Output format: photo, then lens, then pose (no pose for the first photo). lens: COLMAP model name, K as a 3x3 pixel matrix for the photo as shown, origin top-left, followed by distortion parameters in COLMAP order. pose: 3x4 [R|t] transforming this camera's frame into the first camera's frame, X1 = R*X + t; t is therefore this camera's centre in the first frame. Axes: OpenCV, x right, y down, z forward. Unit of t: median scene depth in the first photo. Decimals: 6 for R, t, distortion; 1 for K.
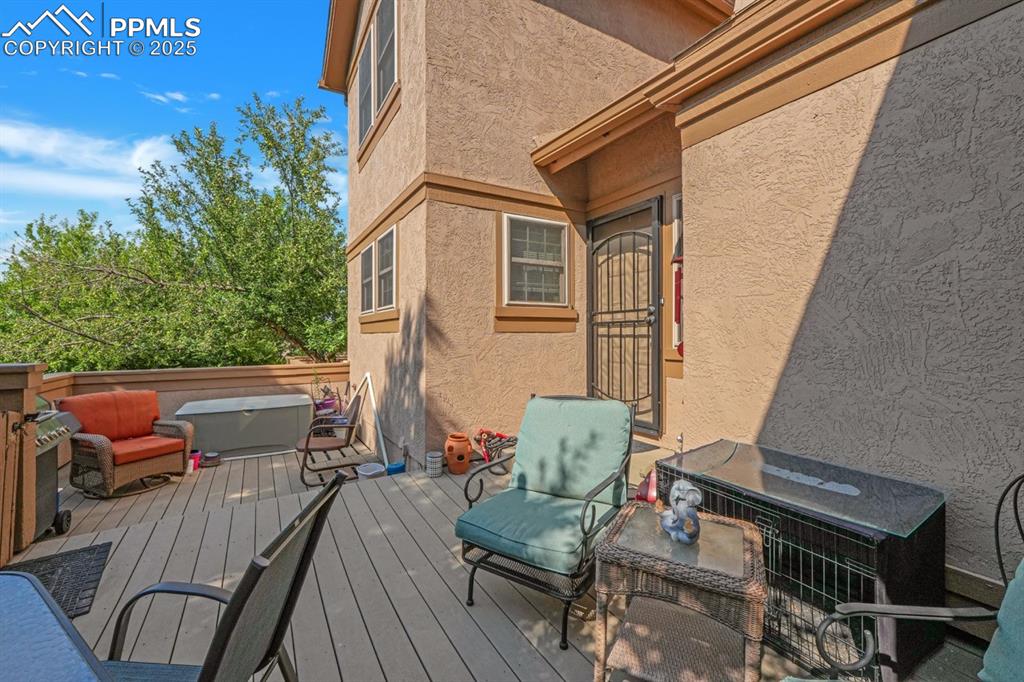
lens RADIAL K [[429.2, 0, 508.1], [0, 429.2, 333.4], [0, 0, 1]] dist [0.002426, 0.000178]
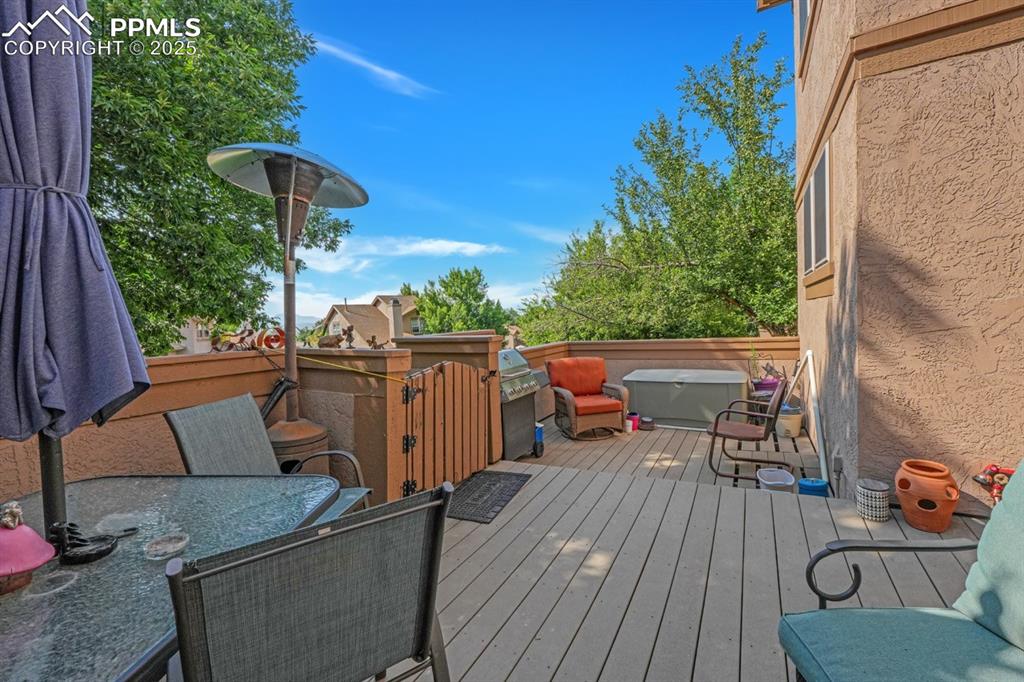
lens RADIAL K [[429.2, 0, 508.1], [0, 429.2, 333.4], [0, 0, 1]] dist [0.002426, 0.000178]
pose [[0.503809, 0.006181, -0.863793, 0.080791], [0.049711, 0.998110, 0.036137, 0.007480], [0.862383, -0.061146, 0.502549, 0.177855]]
